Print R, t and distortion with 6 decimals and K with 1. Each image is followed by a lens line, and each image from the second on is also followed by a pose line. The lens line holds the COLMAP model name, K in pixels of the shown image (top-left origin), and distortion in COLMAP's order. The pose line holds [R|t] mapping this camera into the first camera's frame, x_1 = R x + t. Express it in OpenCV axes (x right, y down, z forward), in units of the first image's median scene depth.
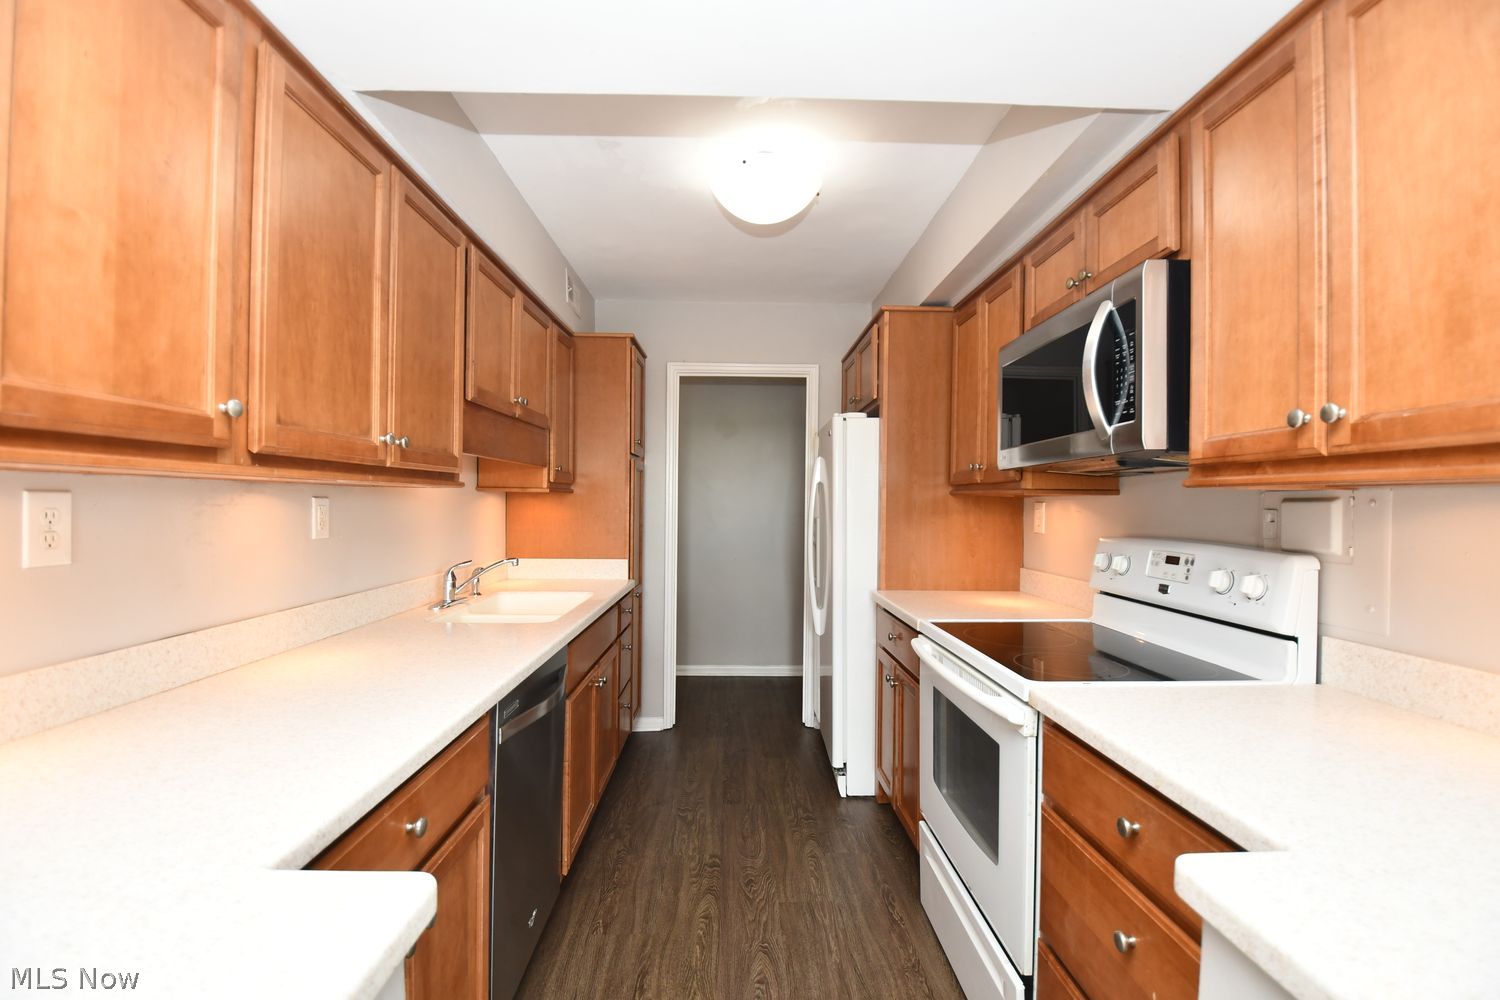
lens RADIAL K [[659.5, 0, 759.3], [0, 659.5, 507.4], [0, 0, 1]] dist [-0.015320, -0.007617]
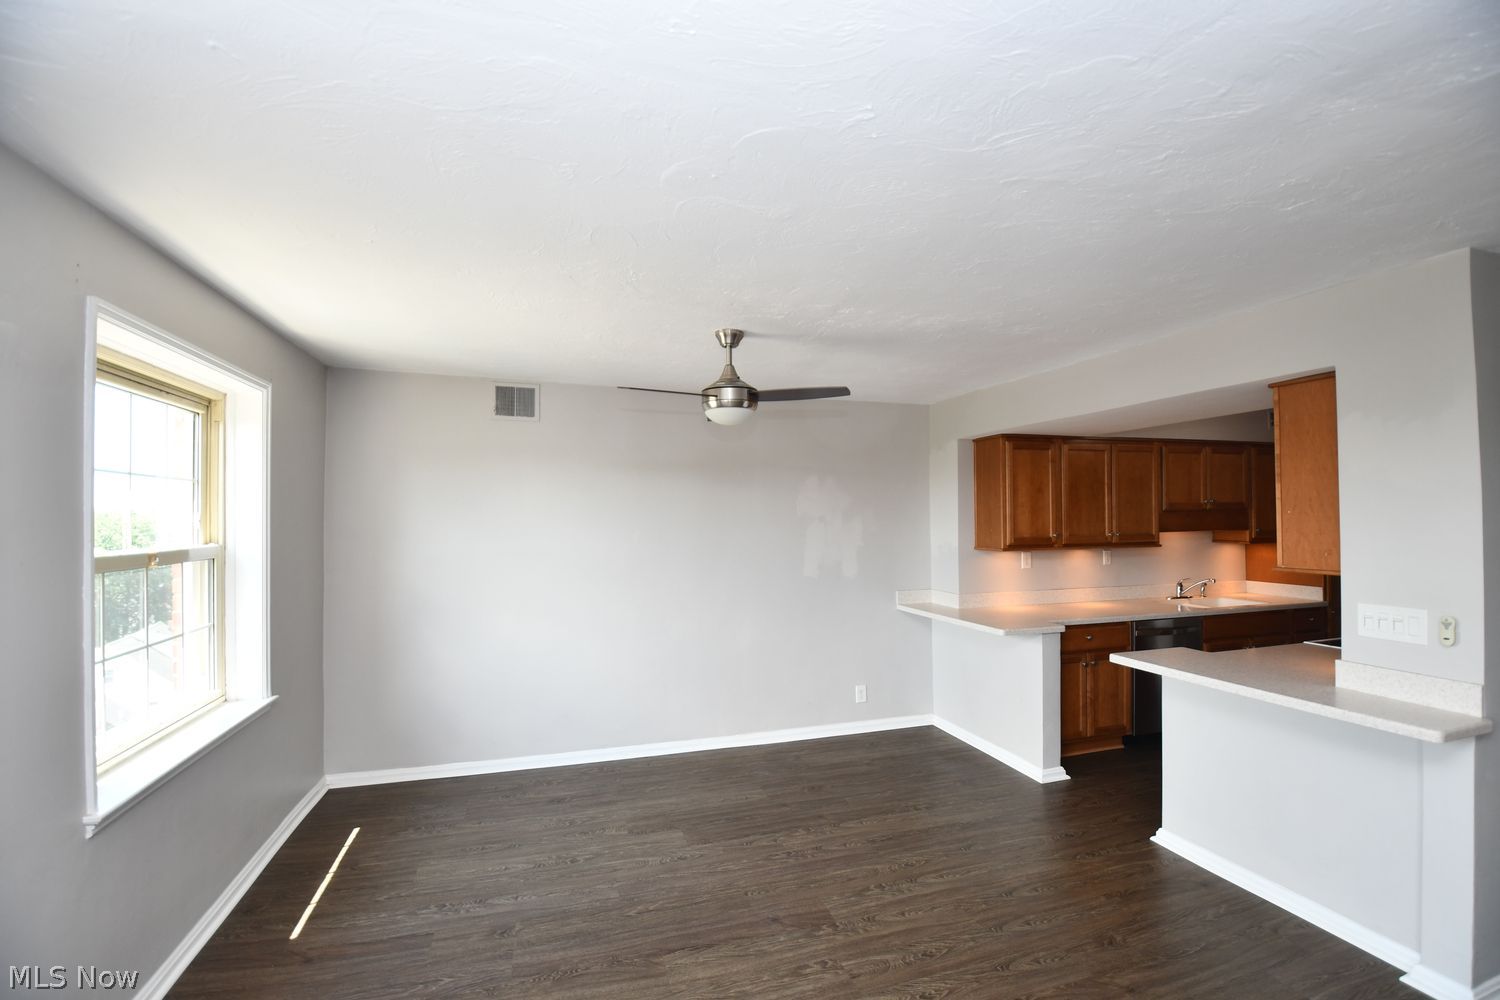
lens RADIAL K [[659.5, 0, 751.1], [0, 659.5, 502.7], [0, 0, 1]] dist [-0.015320, -0.007617]
pose [[0.267657, -0.034767, -0.962887, 1.607823], [0.000510, 0.999354, -0.035942, -0.116439], [0.963514, 0.009129, 0.267502, -1.196734]]
